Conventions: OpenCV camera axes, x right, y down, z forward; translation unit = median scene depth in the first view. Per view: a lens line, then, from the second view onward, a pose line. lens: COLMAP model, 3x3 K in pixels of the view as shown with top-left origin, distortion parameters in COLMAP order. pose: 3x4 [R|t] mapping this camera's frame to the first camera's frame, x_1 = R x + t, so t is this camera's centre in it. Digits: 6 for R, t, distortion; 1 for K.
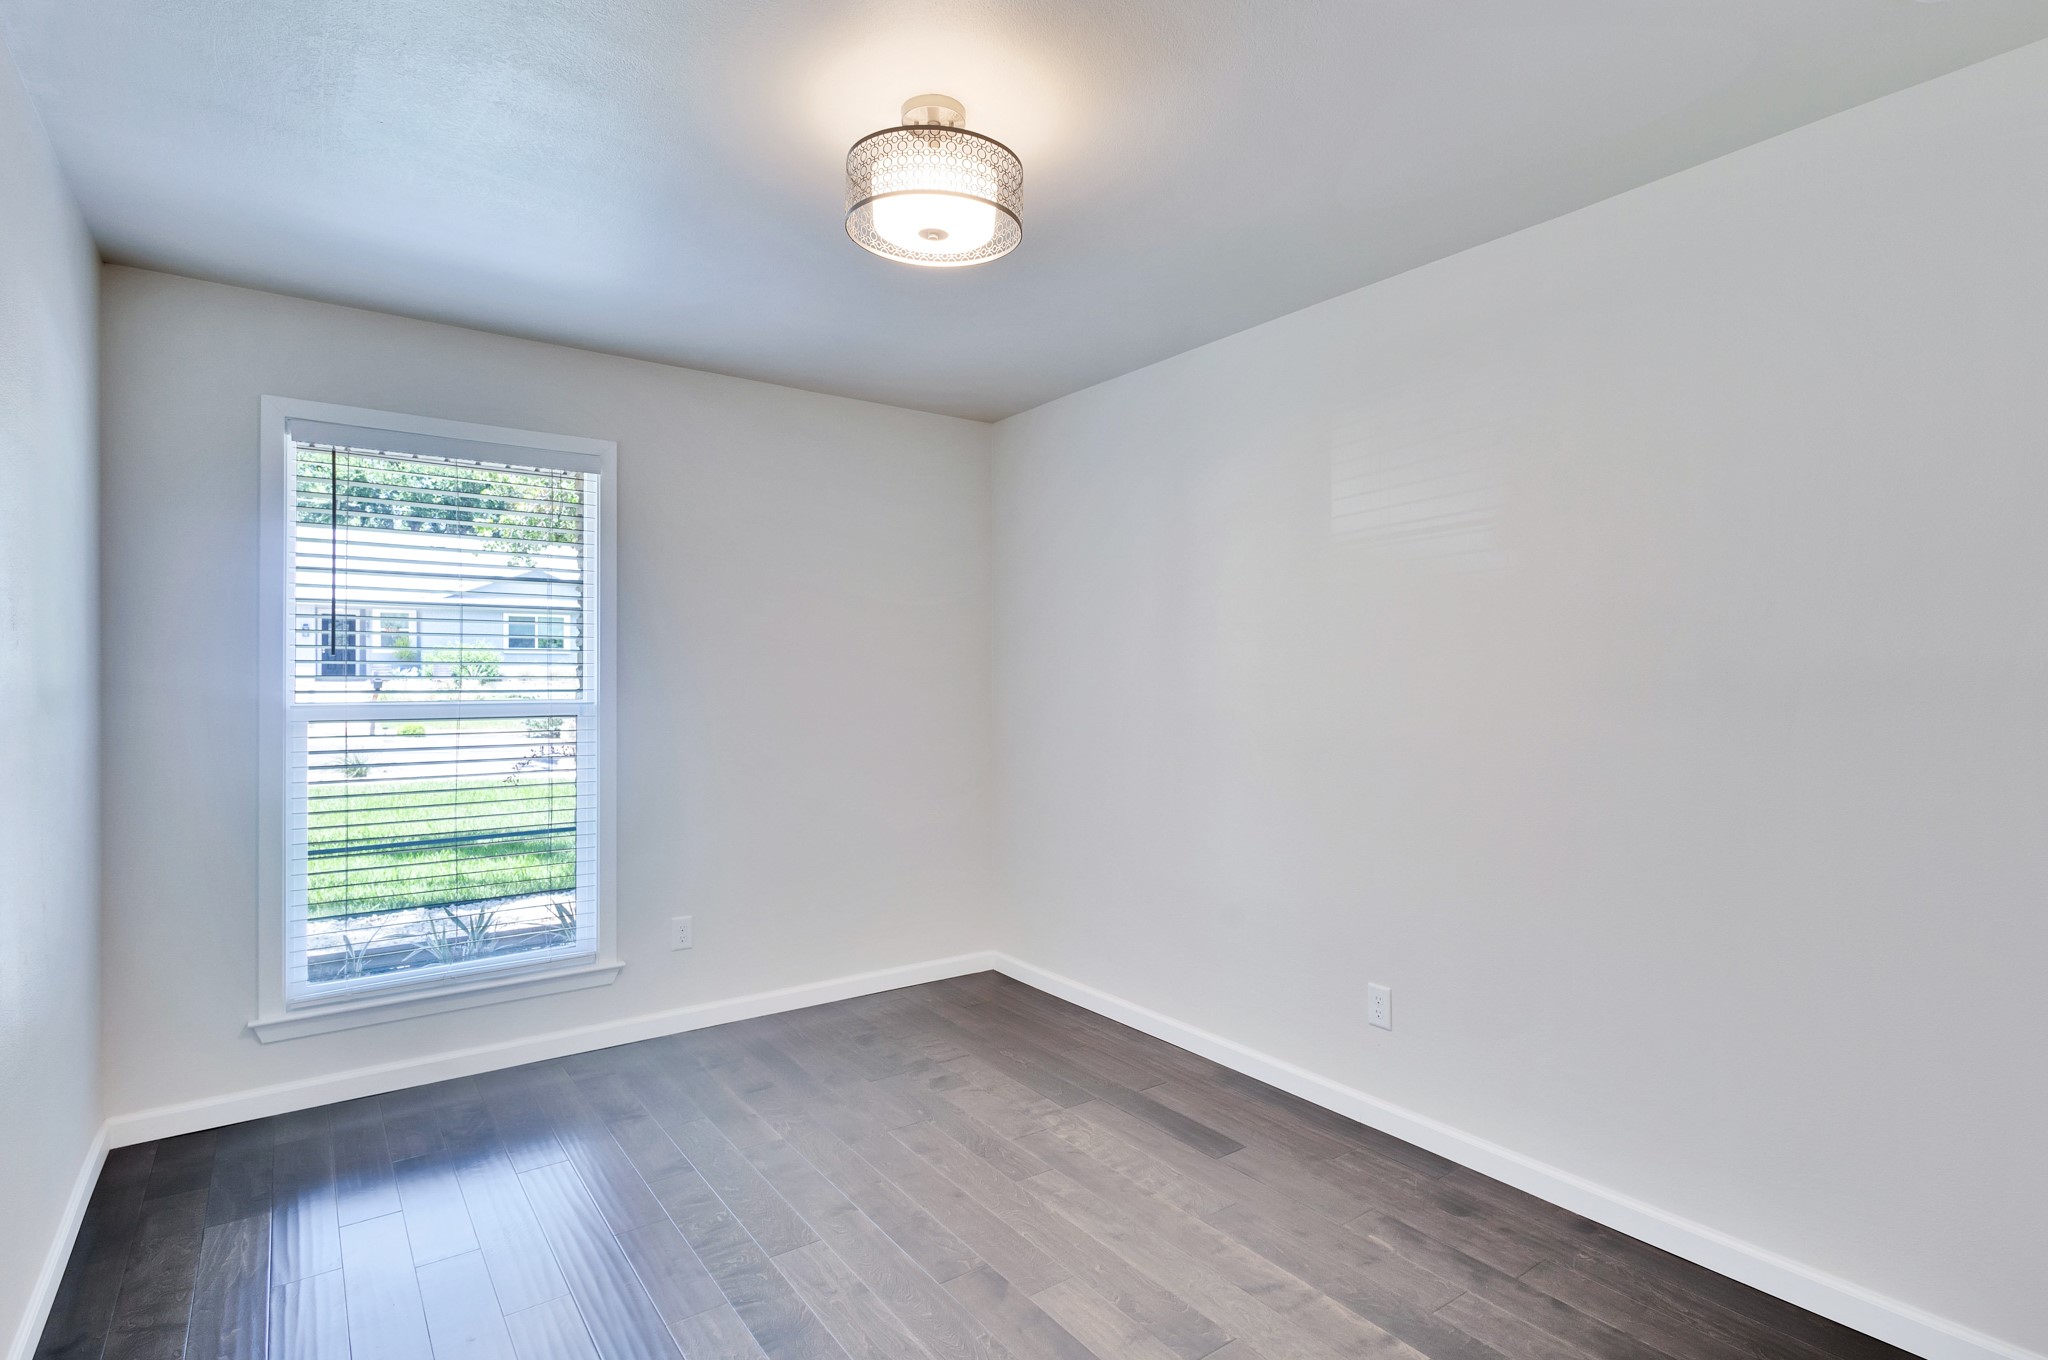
lens RADIAL K [[950.6, 0, 1017.6], [0, 950.6, 680.6], [0, 0, 1]] dist [0.004648, -0.000164]
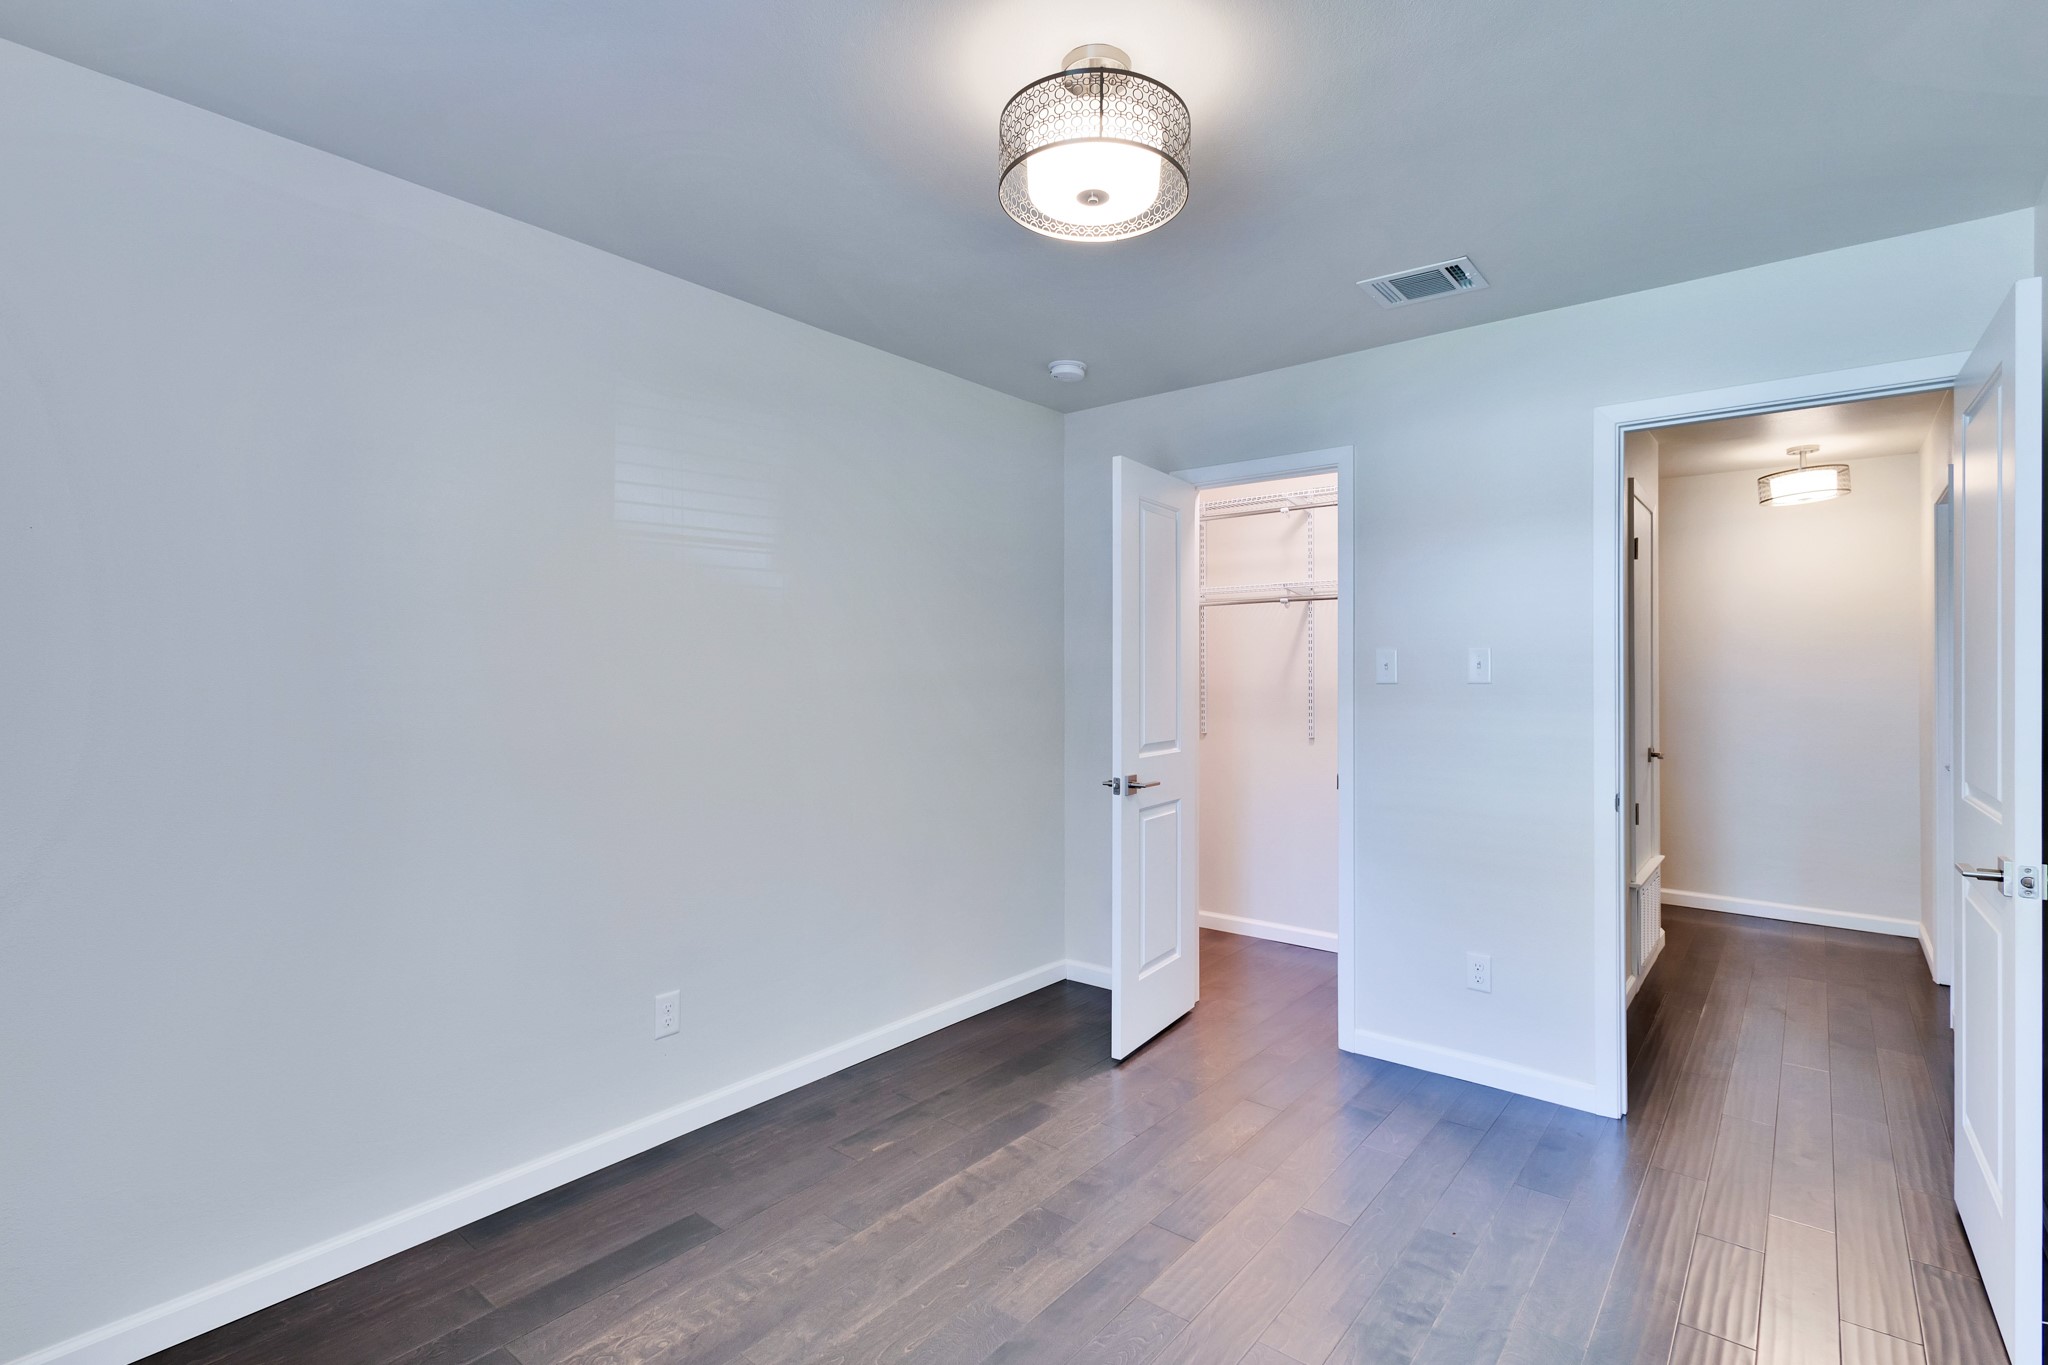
lens RADIAL K [[950.6, 0, 1018.7], [0, 950.6, 674.8], [0, 0, 1]] dist [0.004648, -0.000164]
pose [[-0.223901, 0.001192, 0.974611, -0.782792], [0.010166, 0.999948, 0.001113, -0.004862], [-0.974559, 0.010157, -0.223901, 1.034078]]
